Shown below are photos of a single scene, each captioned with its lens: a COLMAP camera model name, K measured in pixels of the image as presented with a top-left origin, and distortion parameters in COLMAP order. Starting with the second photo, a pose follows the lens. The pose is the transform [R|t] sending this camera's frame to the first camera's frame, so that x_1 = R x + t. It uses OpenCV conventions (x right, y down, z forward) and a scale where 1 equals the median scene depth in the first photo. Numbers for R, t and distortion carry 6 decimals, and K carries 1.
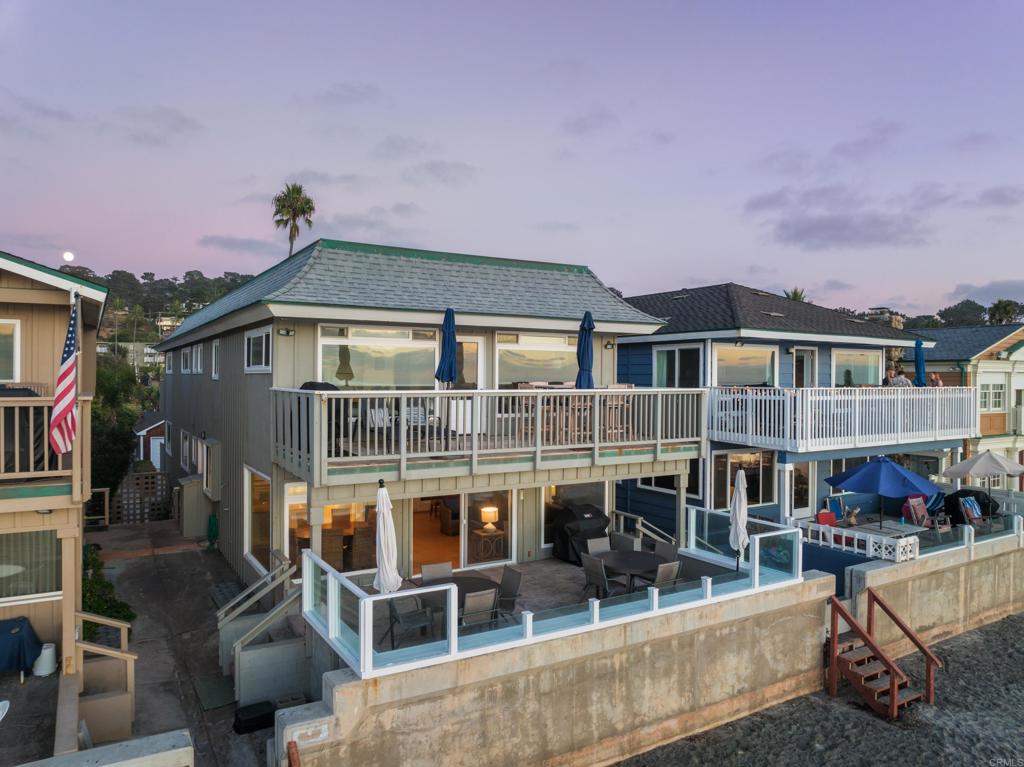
lens RADIAL K [[723.5, 0, 512.0], [0, 723.5, 383.5], [0, 0, 1]] dist [-0.046207, -0.006356]
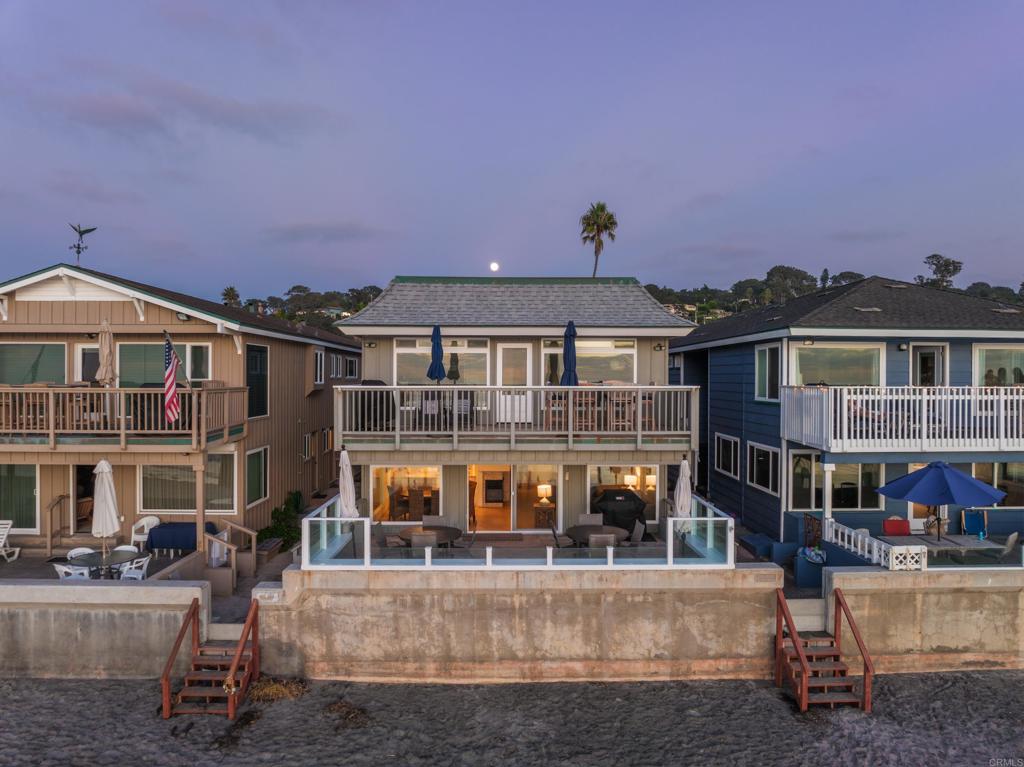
lens RADIAL K [[723.5, 0, 512.0], [0, 723.5, 383.5], [0, 0, 1]] dist [-0.046207, -0.006356]
pose [[0.865146, 0.000856, -0.501519, 0.708210], [-0.002575, 0.999993, -0.002735, 0.008216], [0.501513, 0.003658, 0.865142, -0.090452]]
